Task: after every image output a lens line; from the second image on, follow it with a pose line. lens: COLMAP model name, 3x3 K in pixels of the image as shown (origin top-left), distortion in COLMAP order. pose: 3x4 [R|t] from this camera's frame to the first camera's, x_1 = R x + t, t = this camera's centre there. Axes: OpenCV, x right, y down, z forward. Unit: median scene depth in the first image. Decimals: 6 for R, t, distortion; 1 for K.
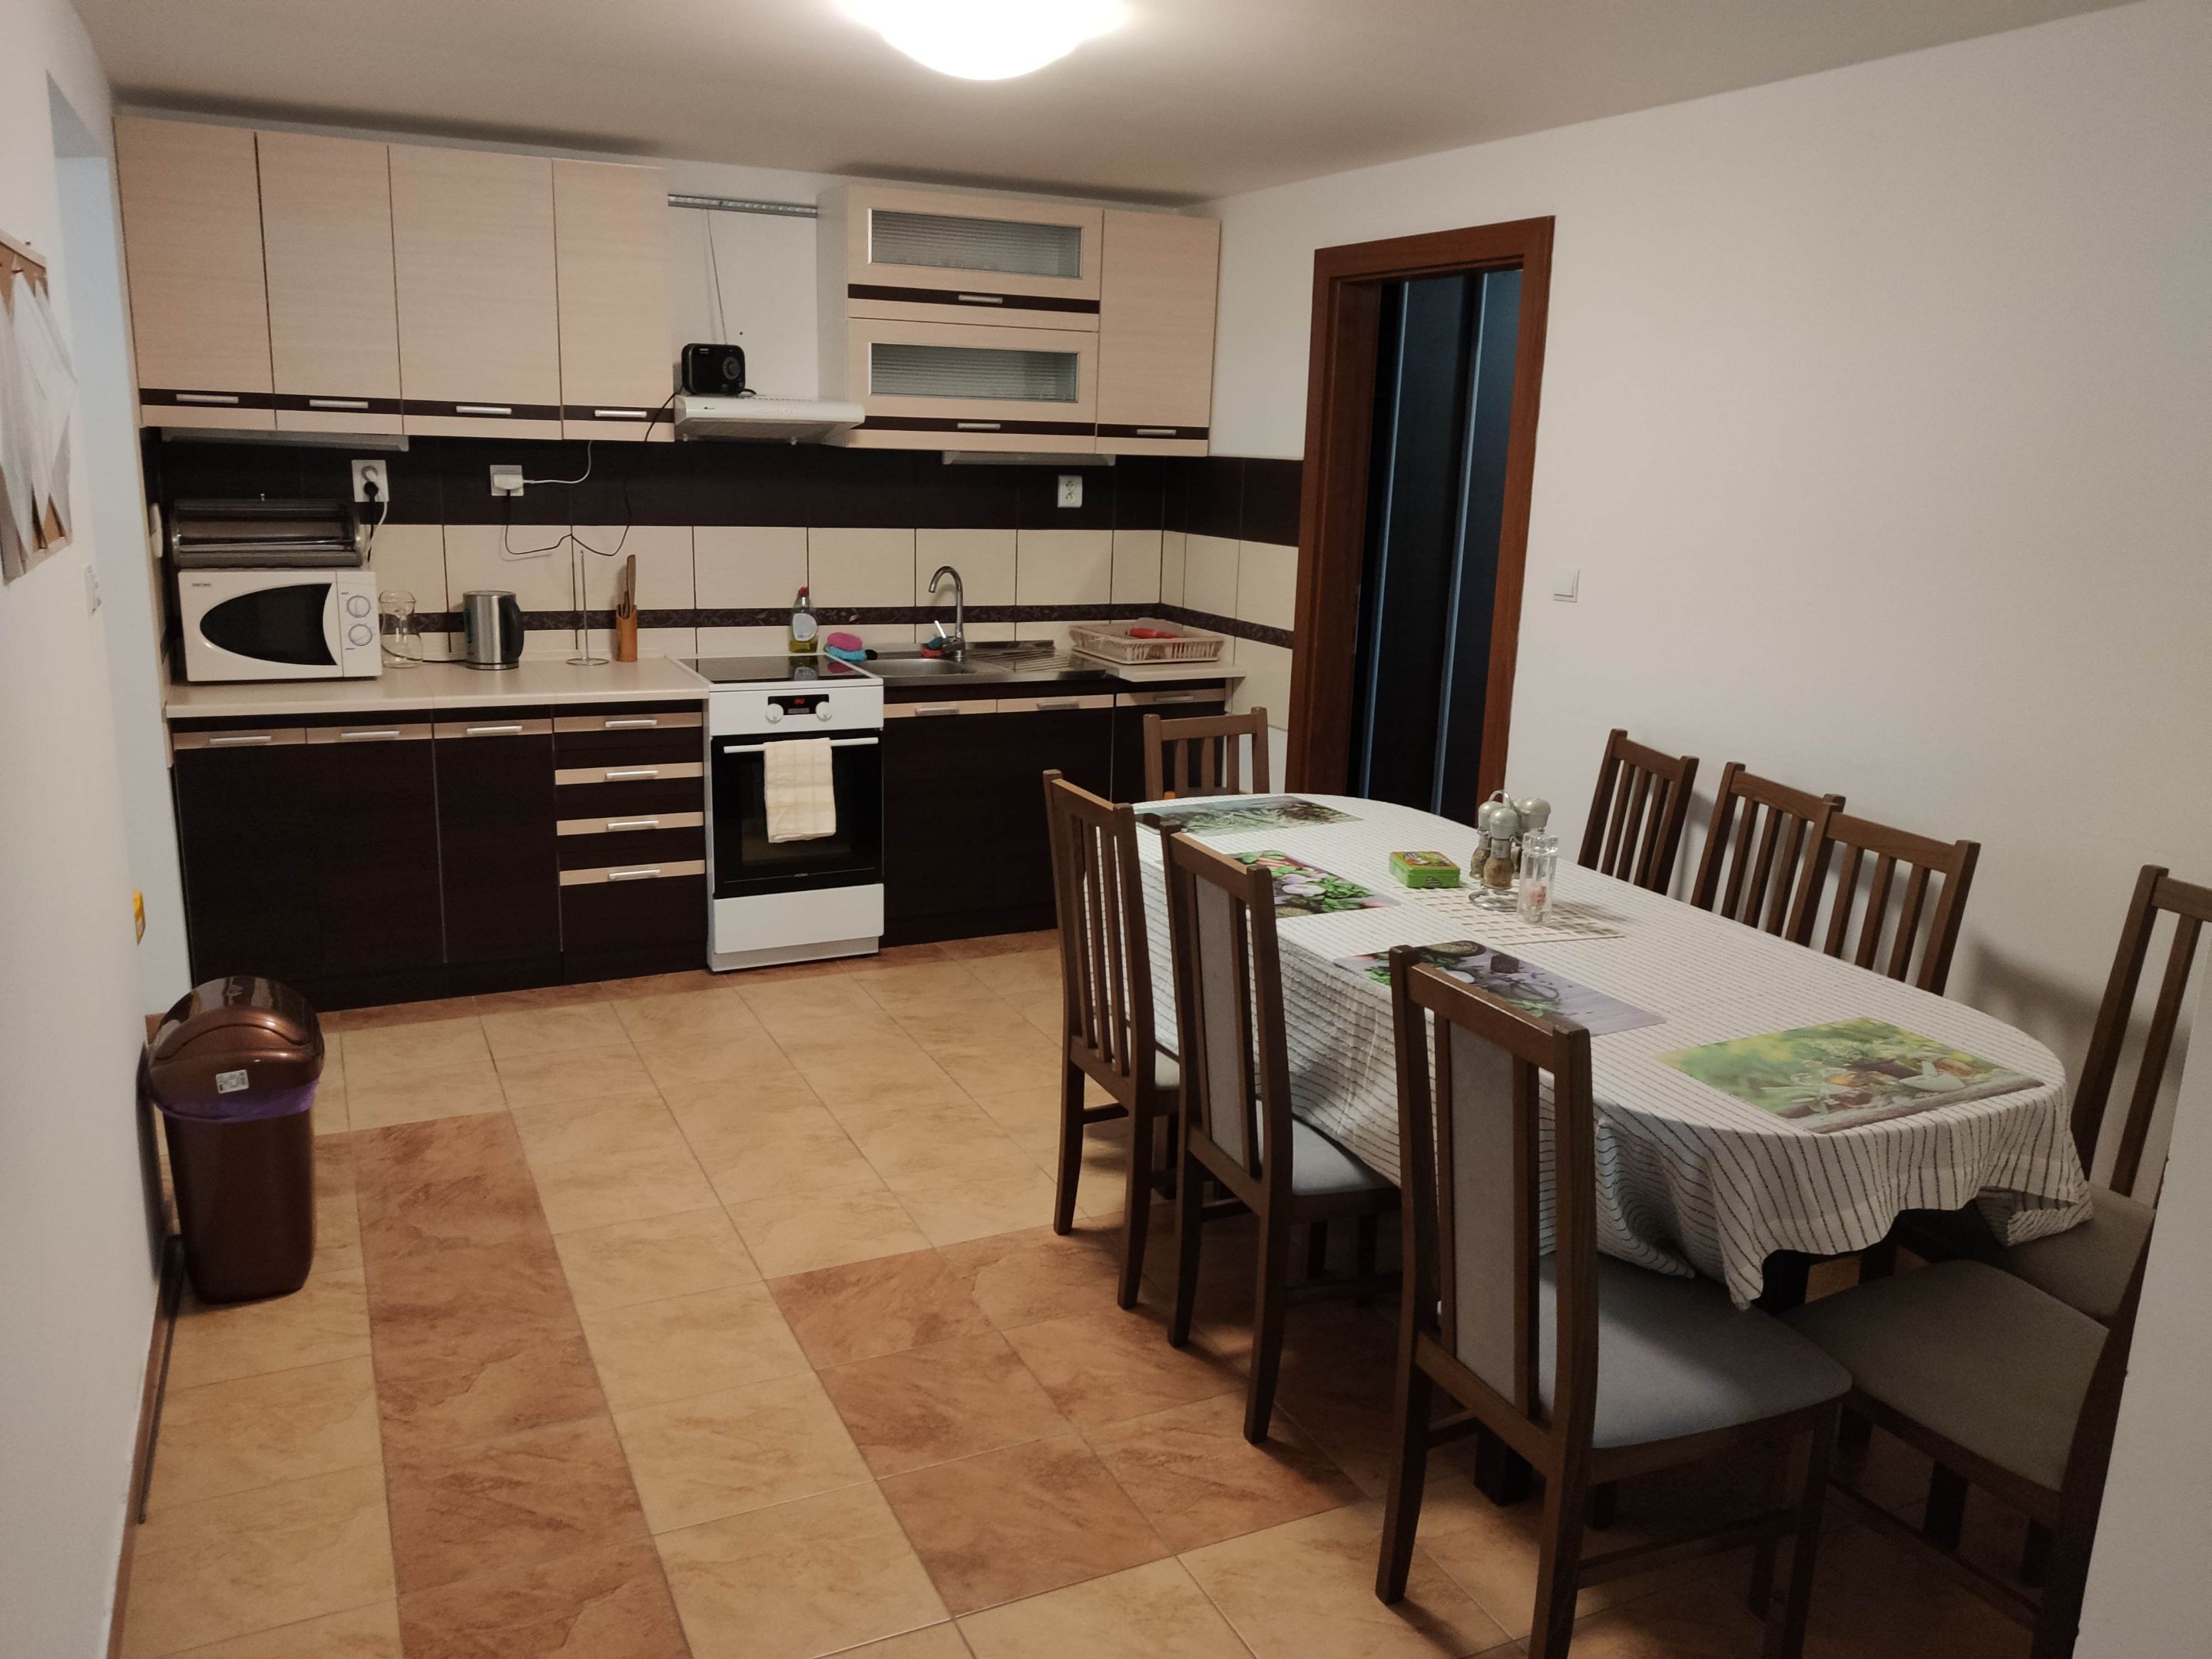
lens RADIAL K [[1677.0, 0, 1103.9], [0, 1677.0, 900.2], [0, 0, 1]] dist [0.080129, -0.109738]
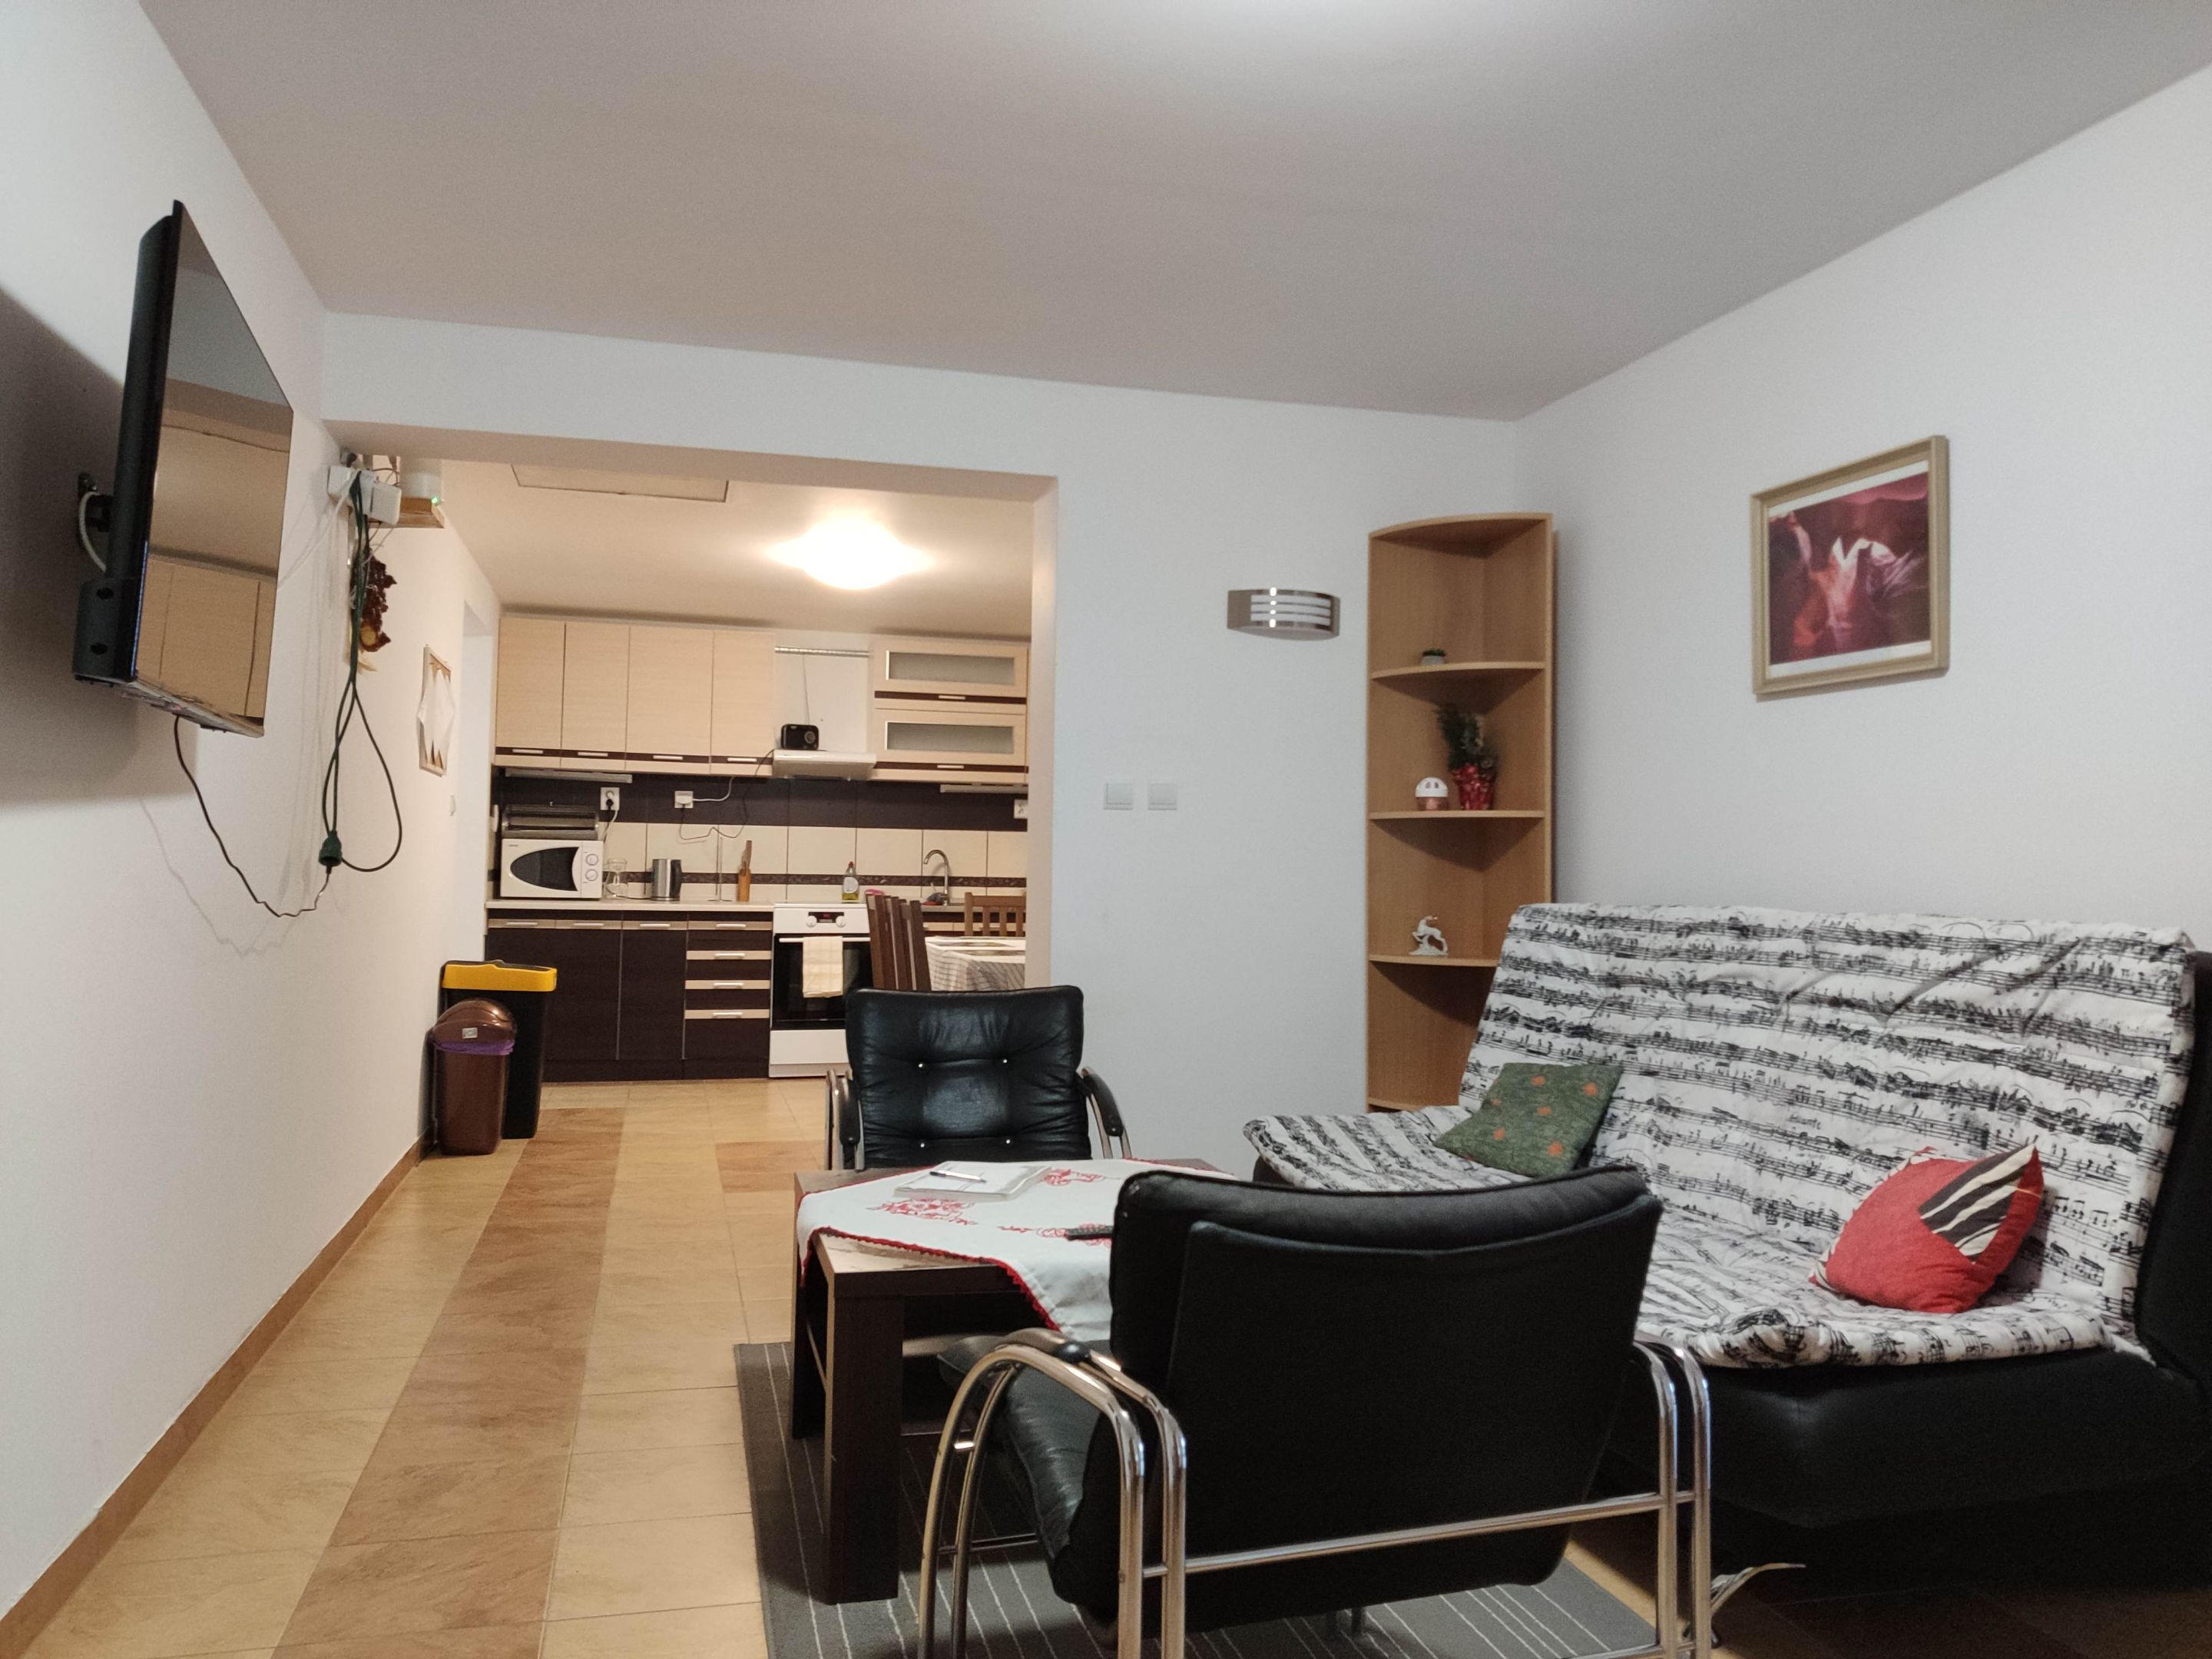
lens RADIAL K [[1677.0, 0, 1103.9], [0, 1677.0, 900.2], [0, 0, 1]] dist [0.080129, -0.109738]
pose [[0.985392, -0.003165, -0.170274, 0.393600], [-0.038503, 0.969798, -0.240850, 0.271297], [0.165894, 0.243887, 0.955509, -0.606997]]
